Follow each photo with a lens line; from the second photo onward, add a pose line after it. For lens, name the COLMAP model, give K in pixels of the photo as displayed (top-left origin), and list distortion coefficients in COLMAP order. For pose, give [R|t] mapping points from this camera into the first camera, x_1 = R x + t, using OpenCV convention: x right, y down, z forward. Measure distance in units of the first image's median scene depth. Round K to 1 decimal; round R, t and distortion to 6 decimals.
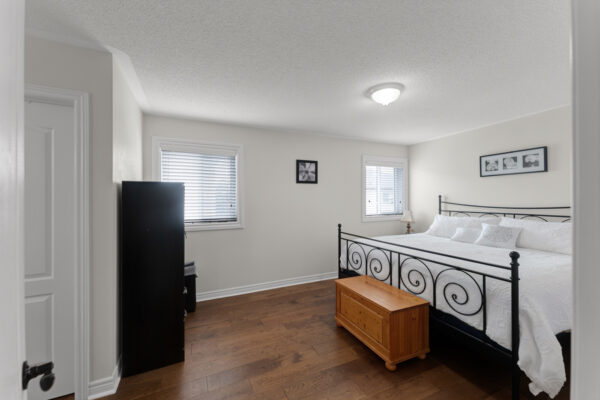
lens RADIAL K [[241.5, 0, 298.4], [0, 241.5, 197.6], [0, 0, 1]] dist [0.015372, 0.000022]
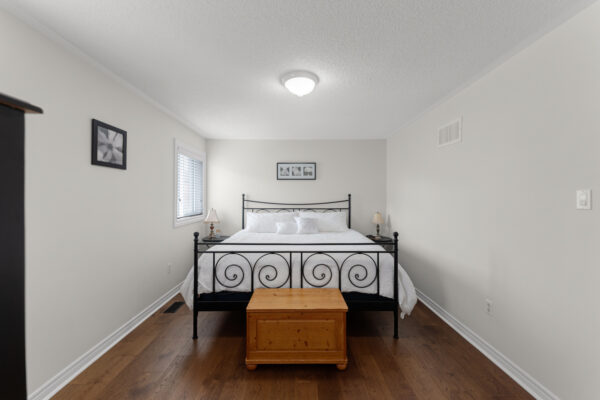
lens RADIAL K [[241.5, 0, 298.3], [0, 241.5, 197.8], [0, 0, 1]] dist [0.015372, 0.000022]
pose [[0.402638, 0.006310, 0.915338, -0.392491], [-0.010993, 0.999937, -0.002057, 0.008931], [-0.915293, -0.009234, 0.402682, 0.500764]]
